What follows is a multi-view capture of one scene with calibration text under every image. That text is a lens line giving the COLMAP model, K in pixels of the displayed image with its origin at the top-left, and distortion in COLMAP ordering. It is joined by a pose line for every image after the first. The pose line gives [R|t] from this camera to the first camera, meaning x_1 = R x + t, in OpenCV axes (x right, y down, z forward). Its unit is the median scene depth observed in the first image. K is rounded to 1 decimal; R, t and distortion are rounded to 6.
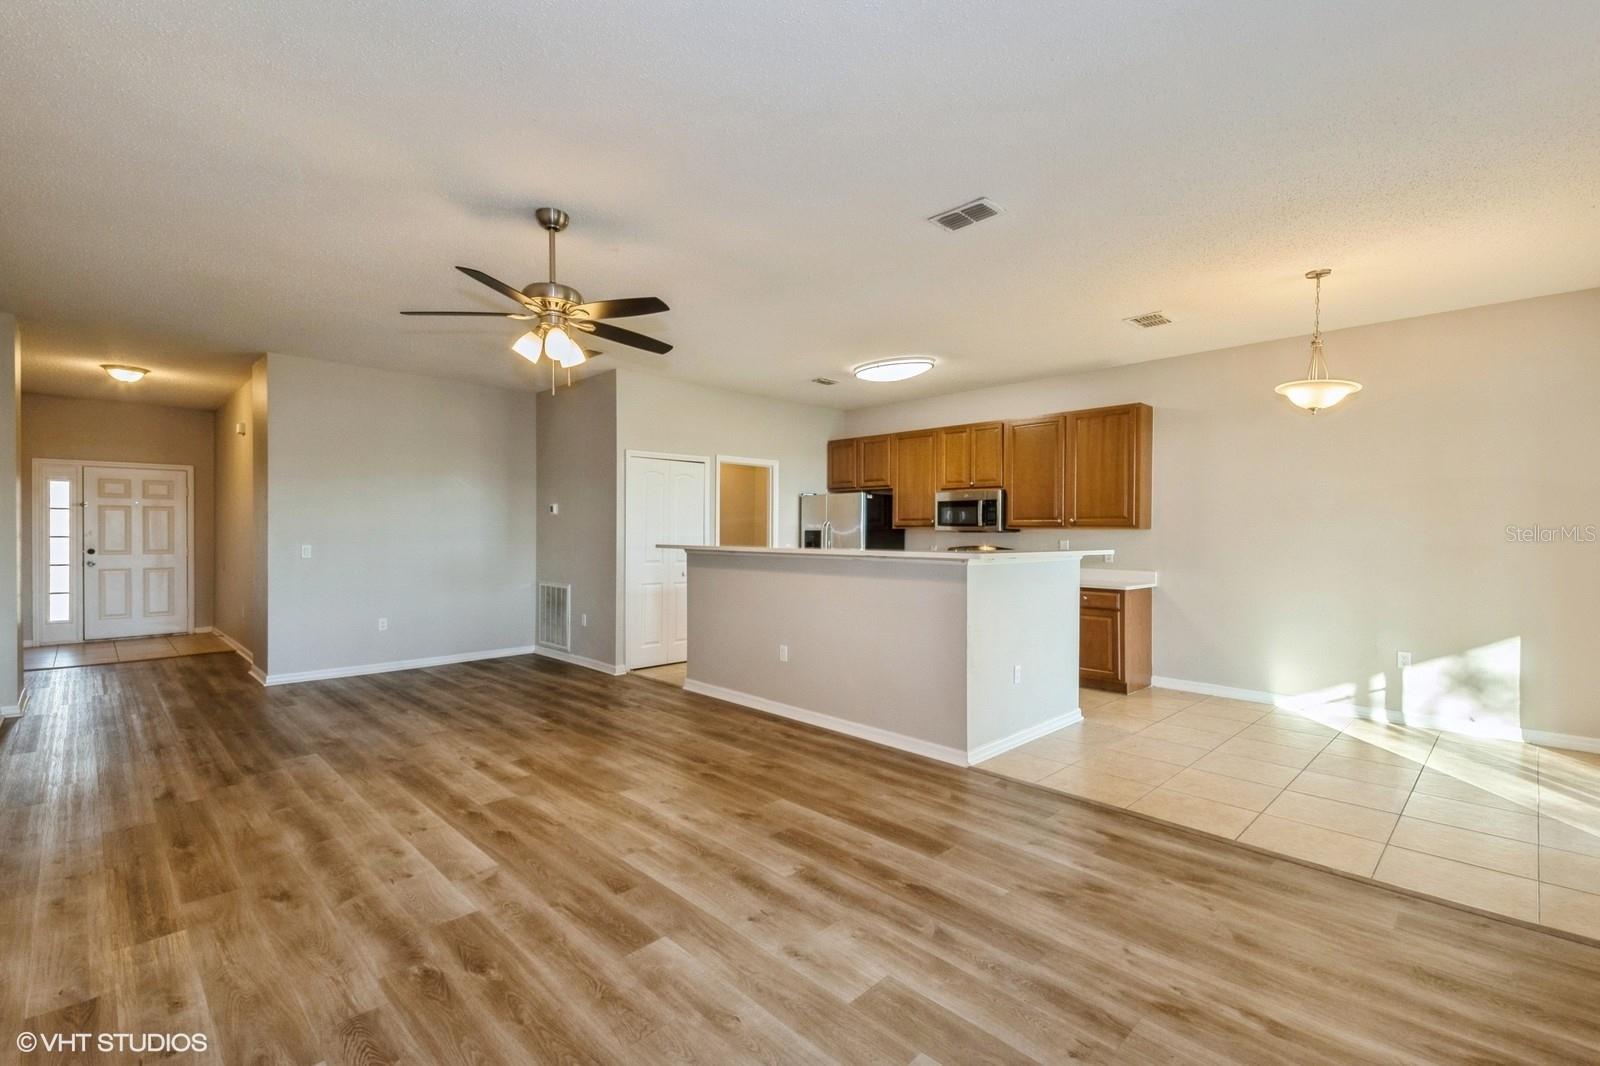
lens RADIAL K [[712.4, 0, 792.3], [0, 712.4, 534.3], [0, 0, 1]] dist [0.061040, -0.029936]
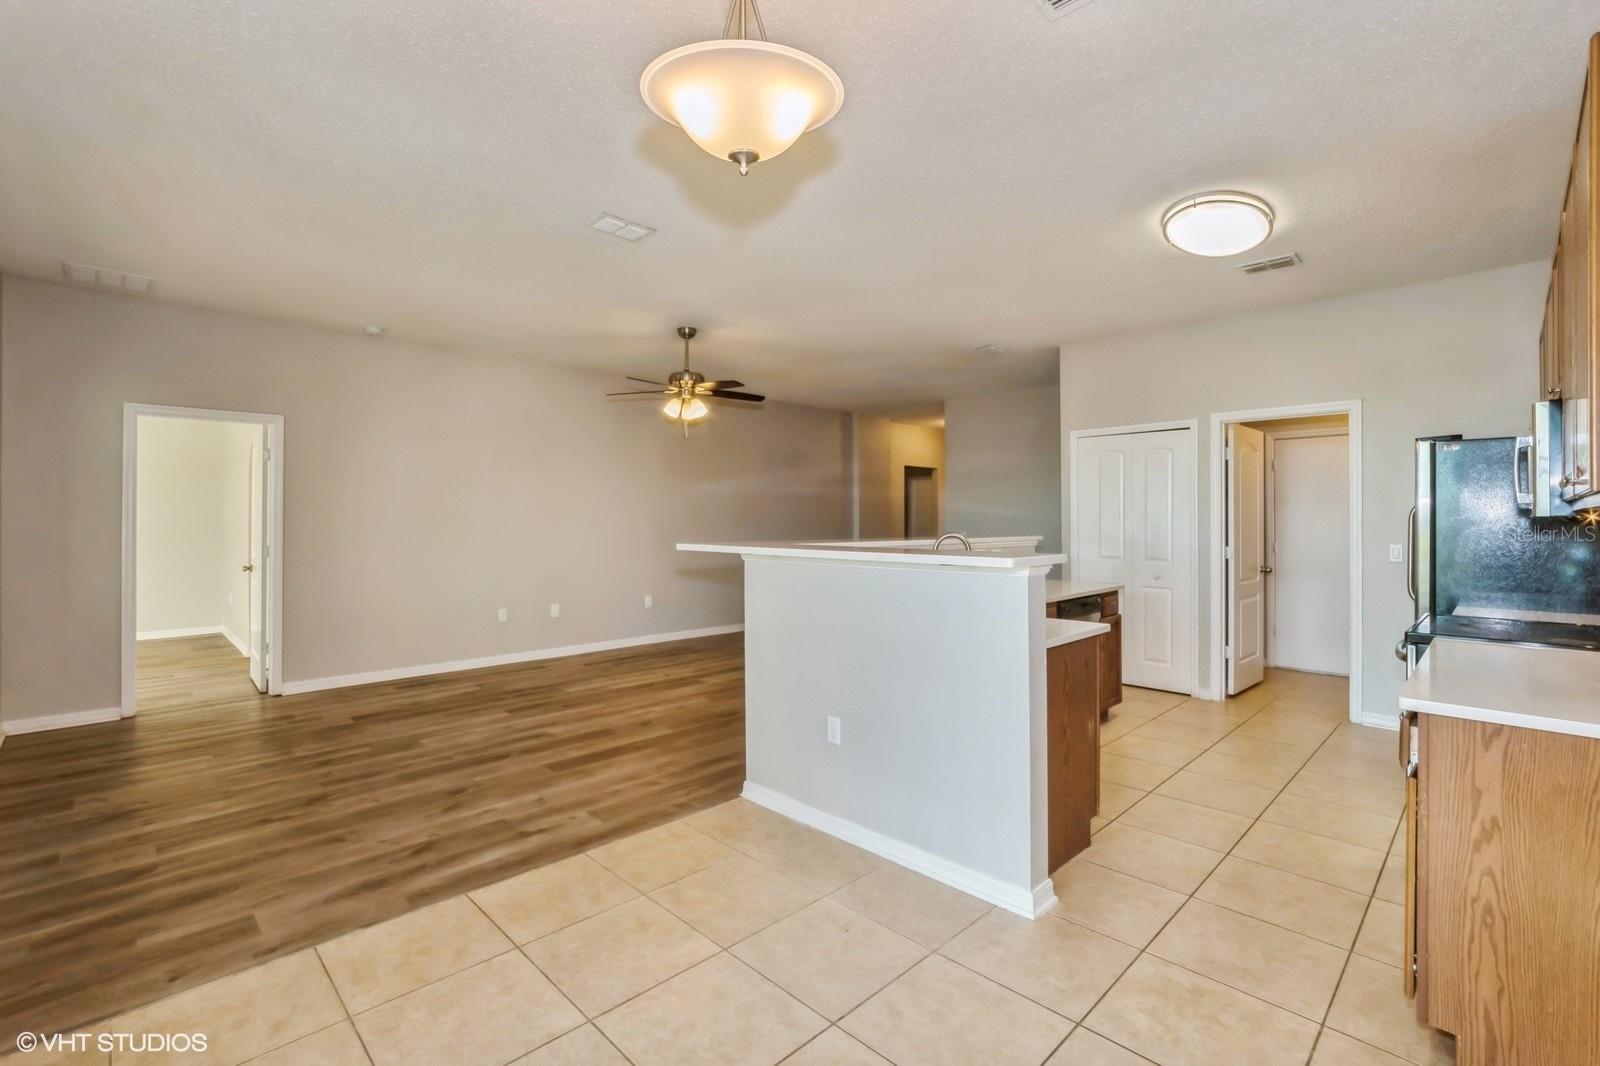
lens RADIAL K [[700.8, 0, 779.2], [0, 700.8, 516.8], [0, 0, 1]] dist [-0.001782, -0.000362]
pose [[-0.011070, -0.006717, -0.999916, 1.264863], [-0.009113, 0.999937, -0.006616, -0.006194], [0.999897, 0.009039, -0.011131, 1.230408]]
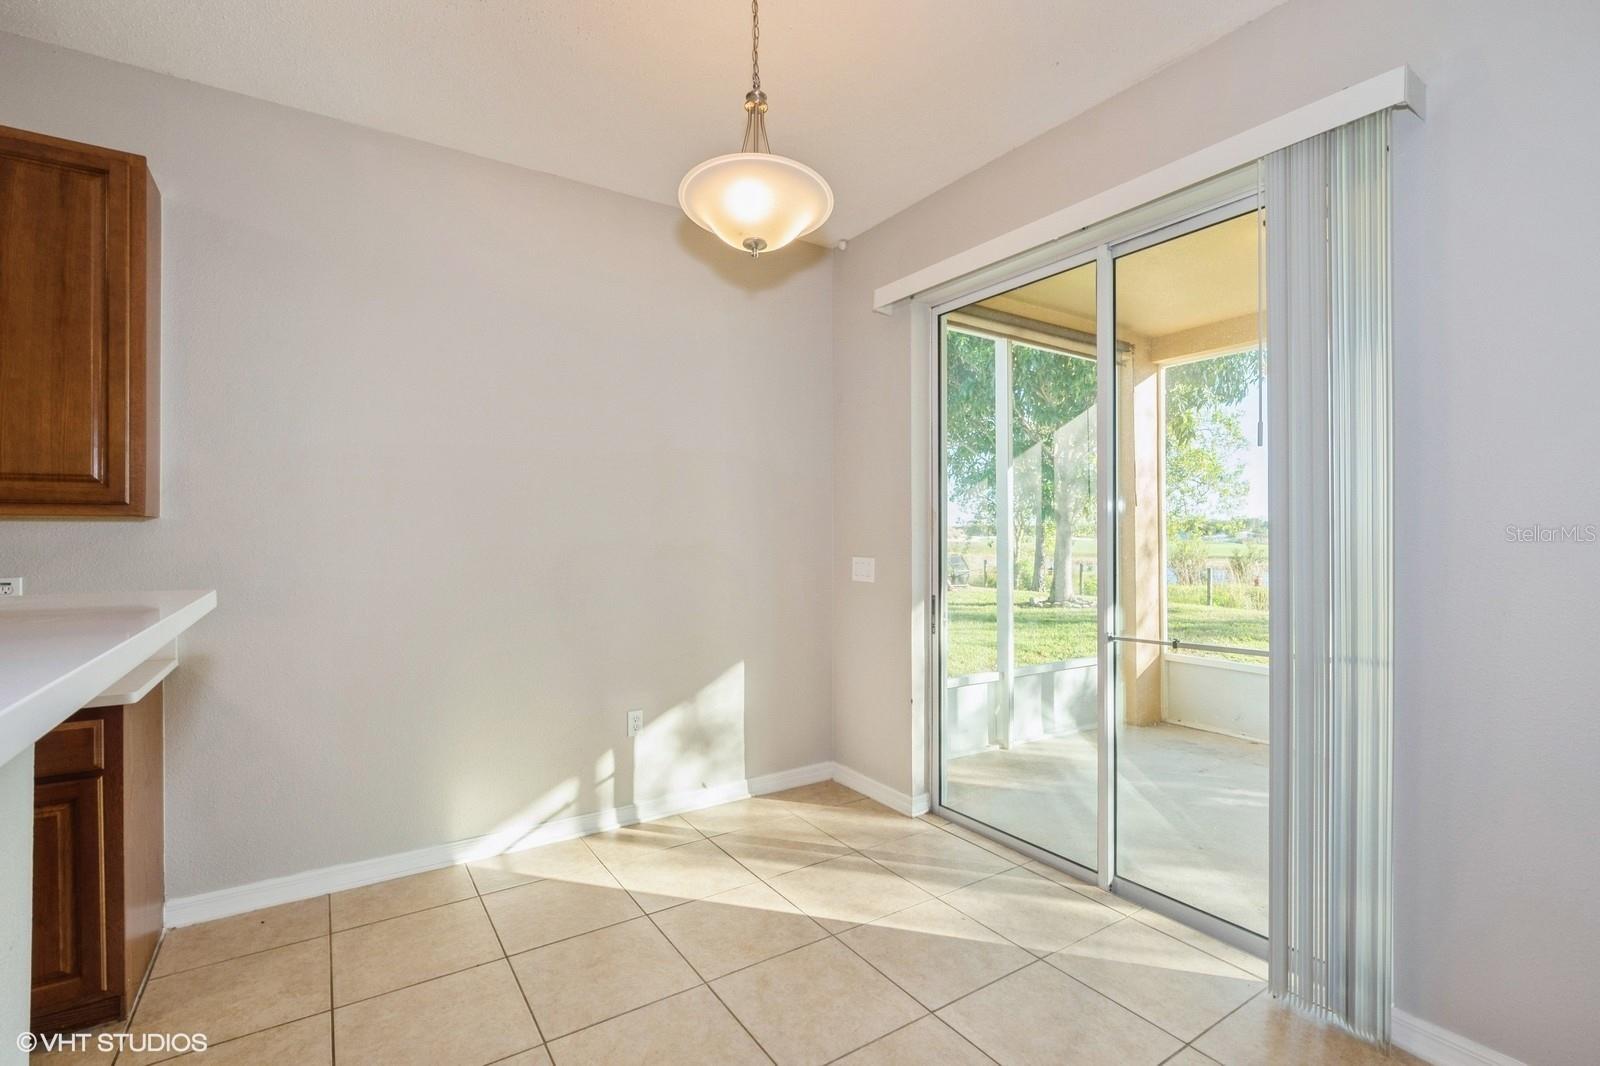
lens RADIAL K [[720.2, 0, 757.2], [0, 720.2, 529.0], [0, 0, 1]] dist [0.000348, 0.000009]
pose [[0.219592, -0.006212, 0.975572, 0.345611], [0.015407, 0.999877, 0.002899, -0.000534], [-0.975470, 0.014394, 0.219660, 1.092684]]
